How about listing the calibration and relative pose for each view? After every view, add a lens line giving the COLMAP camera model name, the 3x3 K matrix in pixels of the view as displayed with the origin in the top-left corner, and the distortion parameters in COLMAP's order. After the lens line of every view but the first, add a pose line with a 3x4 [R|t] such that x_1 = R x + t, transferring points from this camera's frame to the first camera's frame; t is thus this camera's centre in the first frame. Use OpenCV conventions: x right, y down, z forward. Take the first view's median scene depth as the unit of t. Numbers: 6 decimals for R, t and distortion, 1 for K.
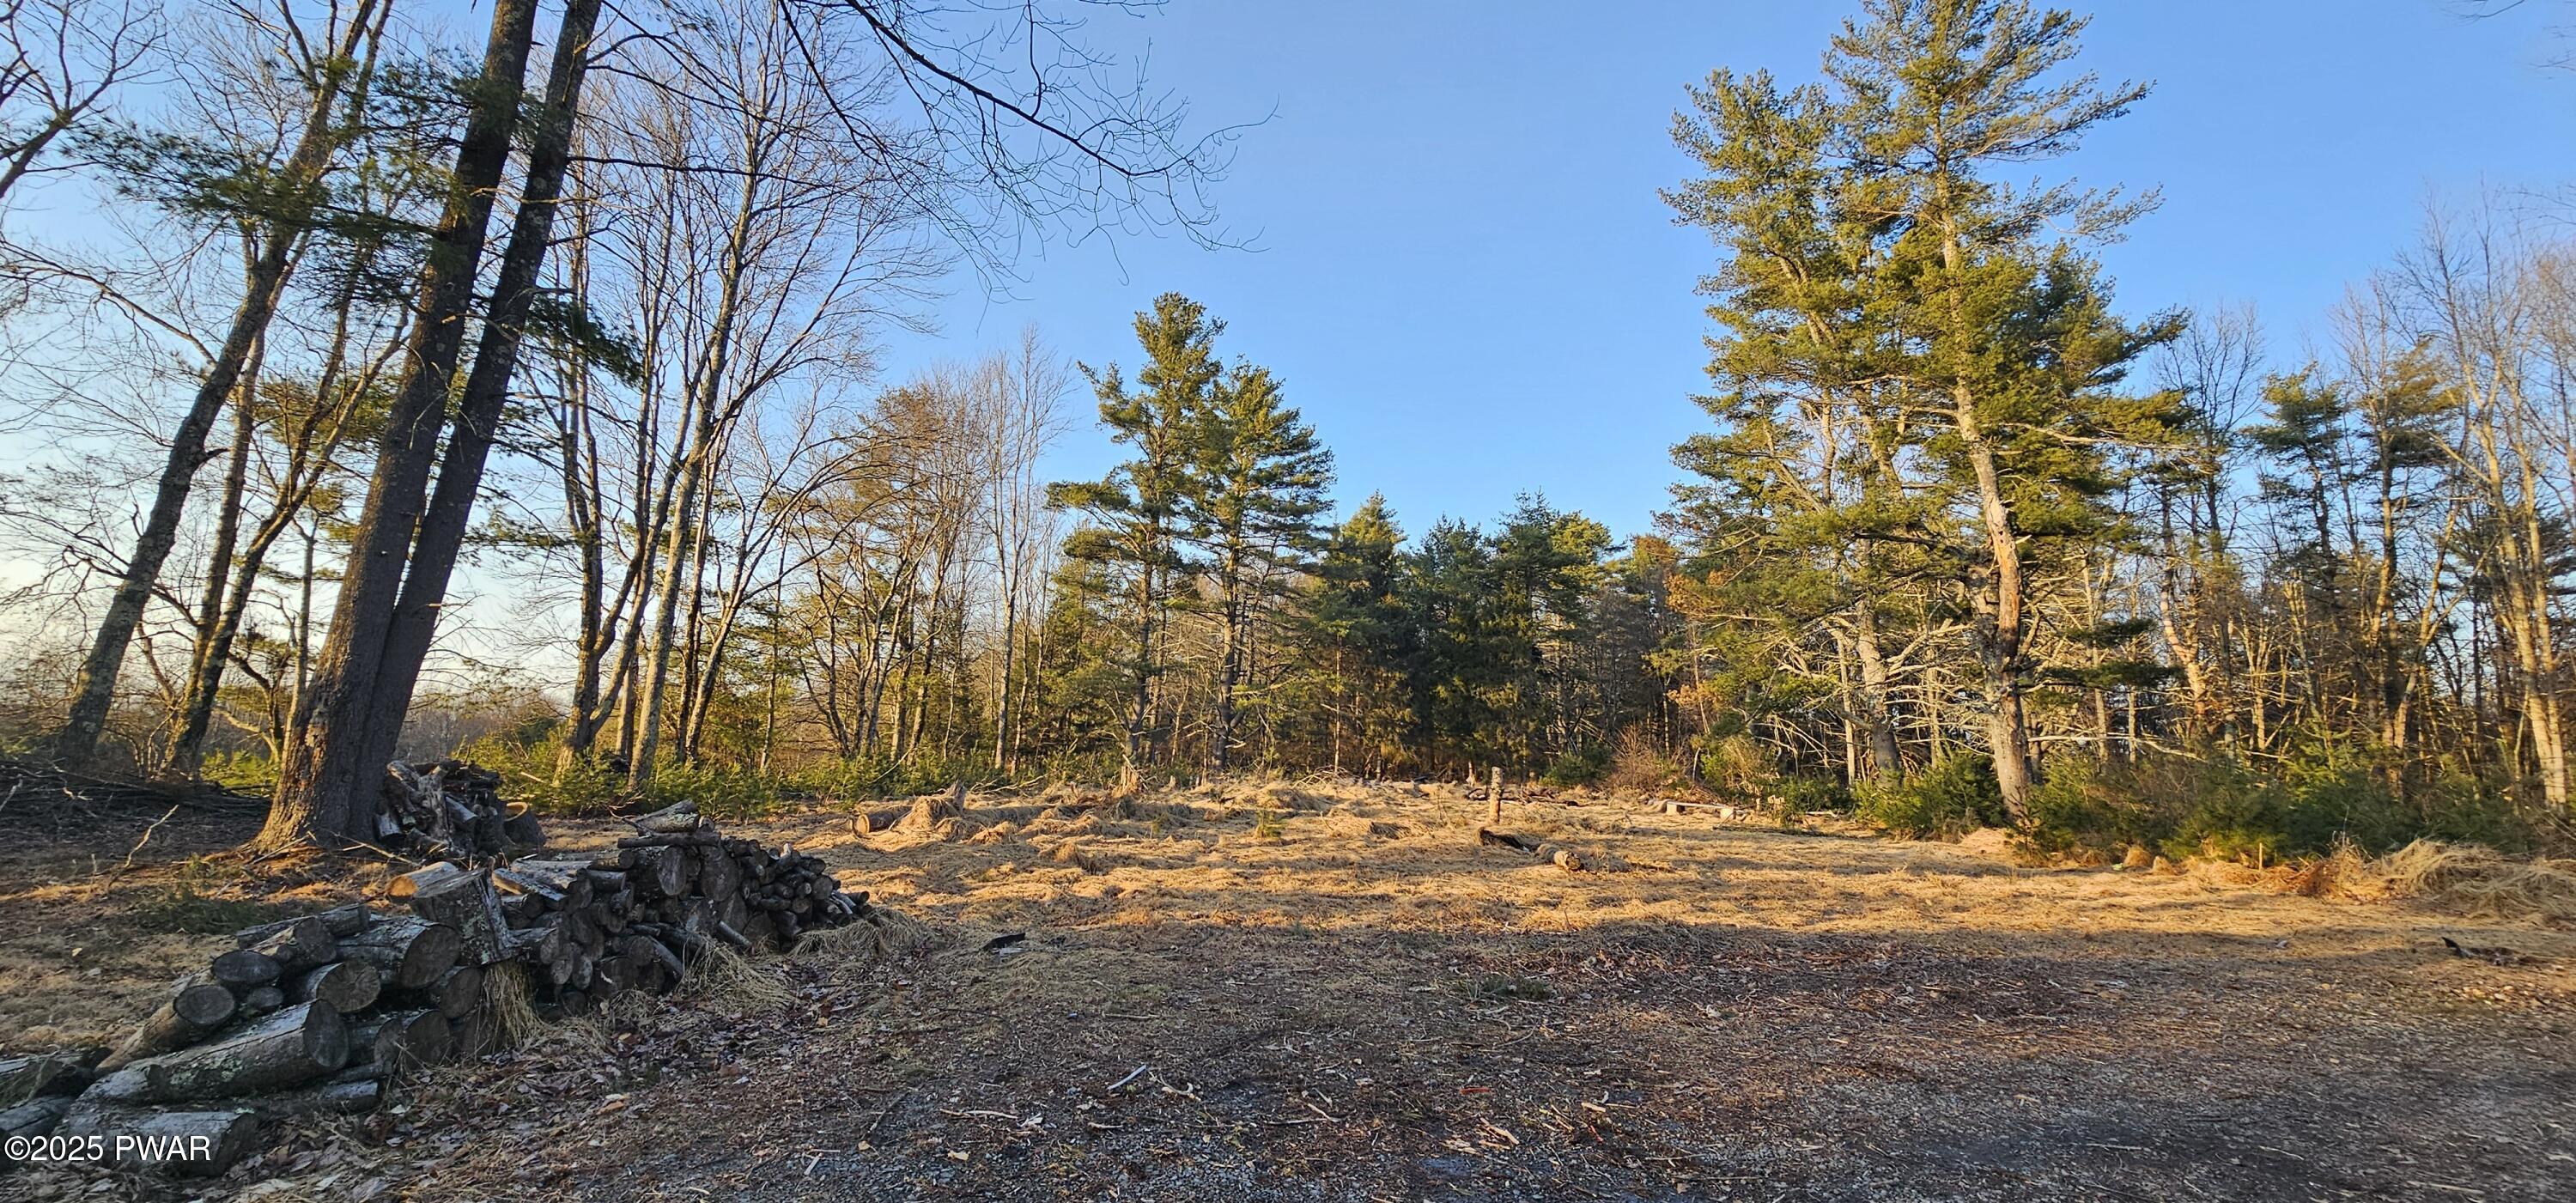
lens RADIAL K [[984.1, 0, 1288.0], [0, 984.1, 601.5], [0, 0, 1]] dist [-0.009229, -0.000028]
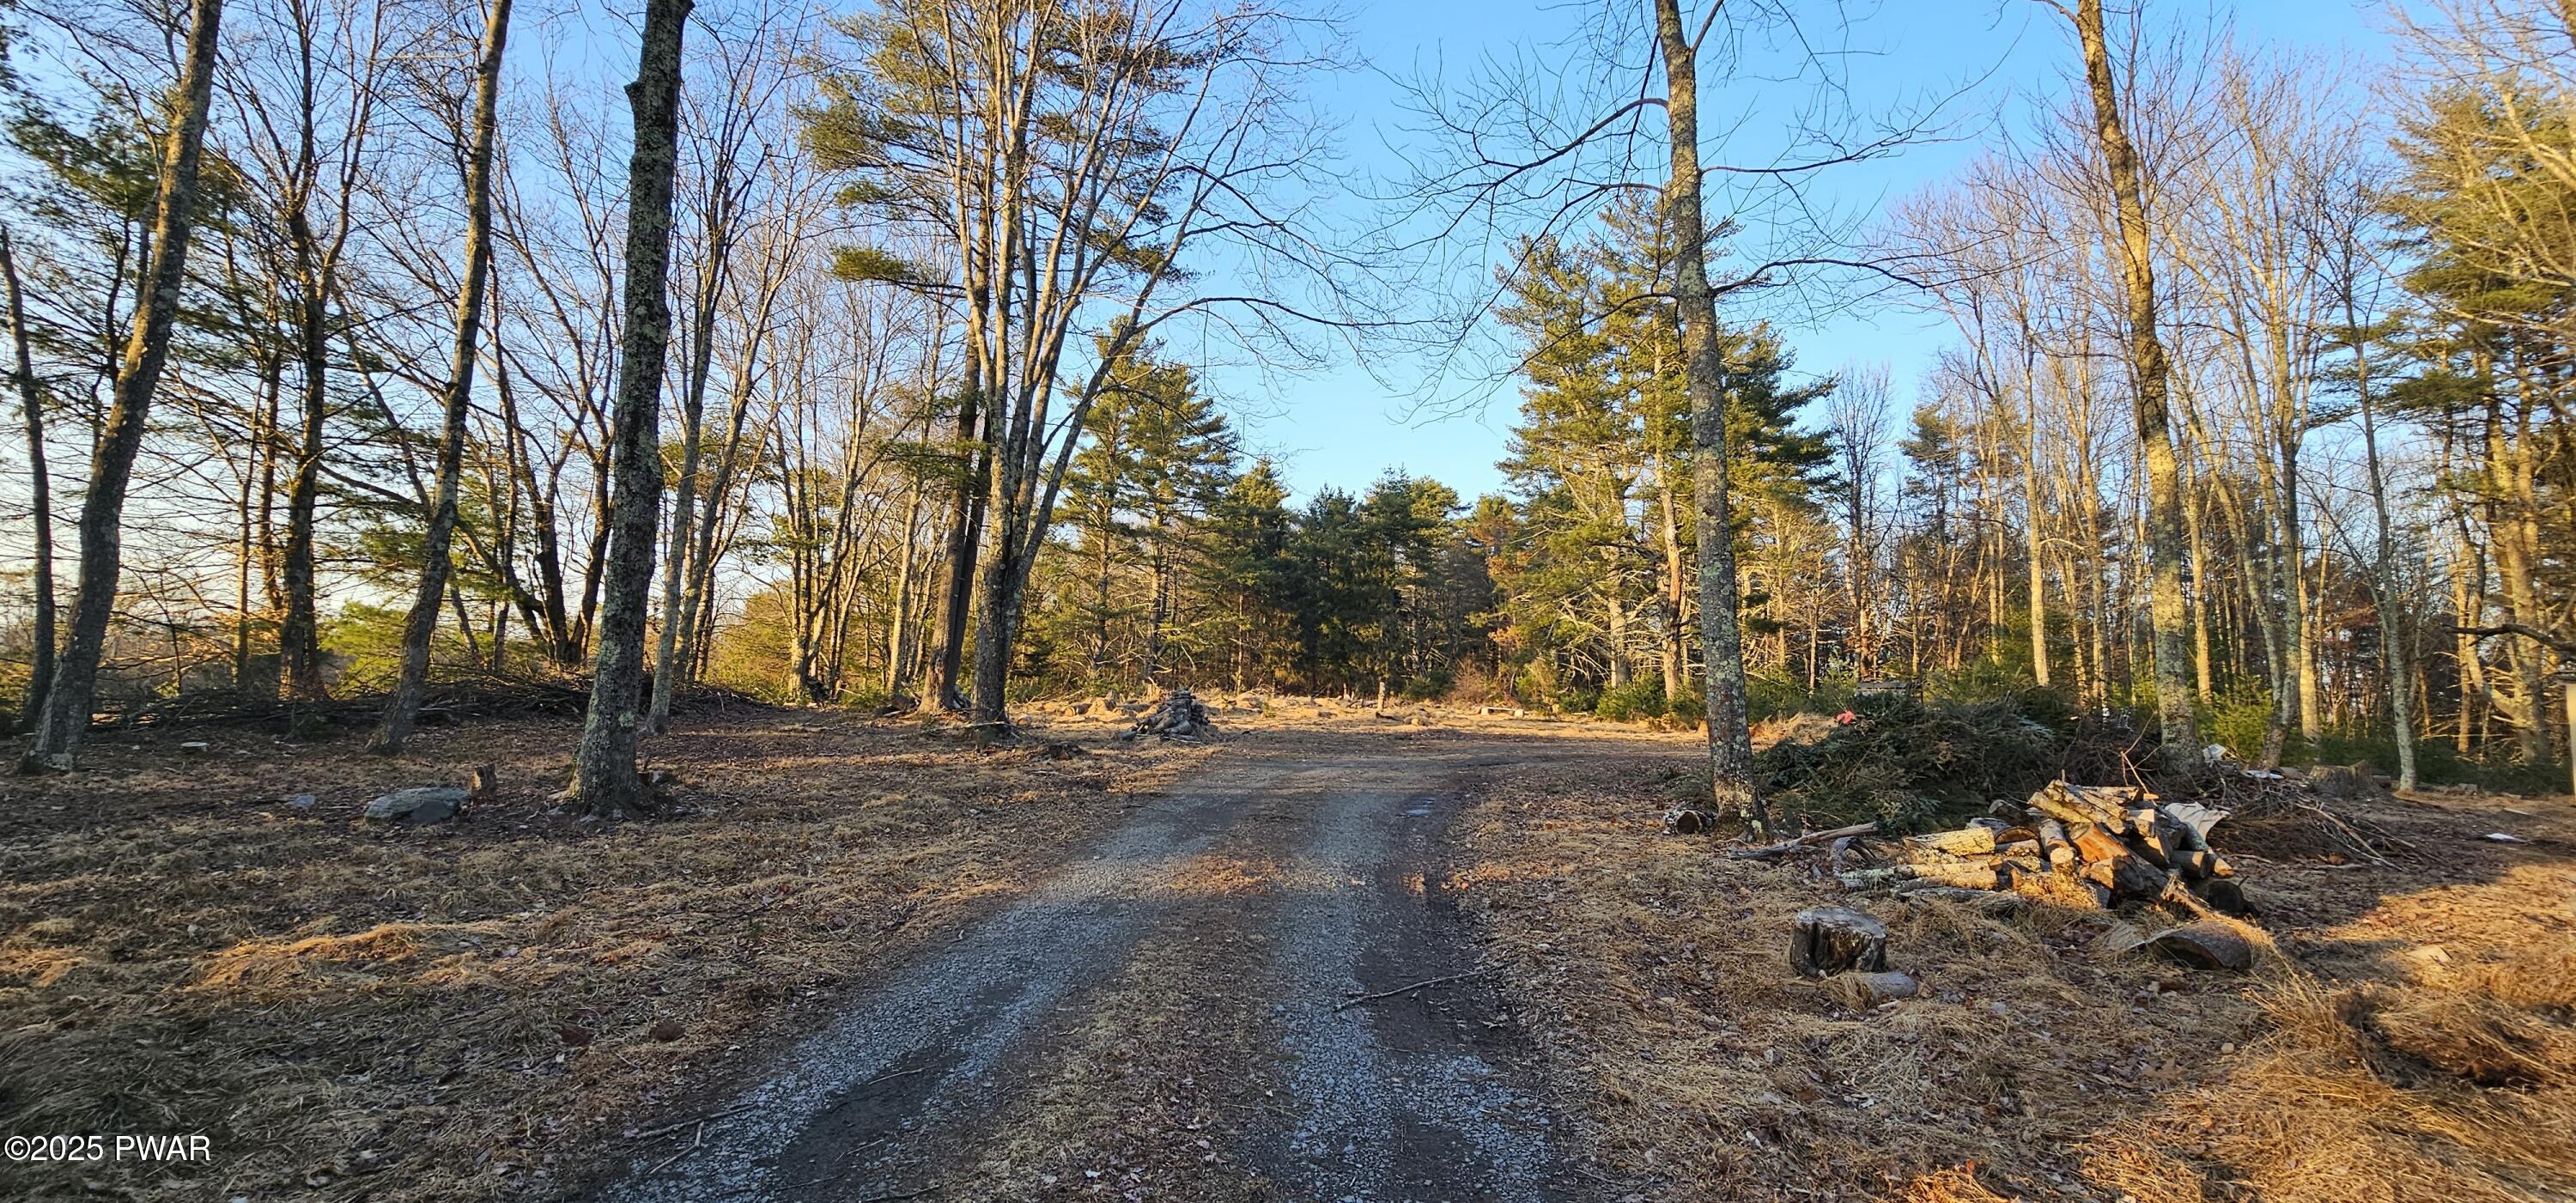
lens RADIAL K [[984.1, 0, 1288.0], [0, 984.1, 601.5], [0, 0, 1]] dist [-0.009229, -0.000028]
pose [[0.989923, 0.005424, 0.141504, -0.069553], [-0.015942, 0.997182, 0.073305, -0.035408], [-0.140708, -0.074822, 0.987220, -0.243636]]
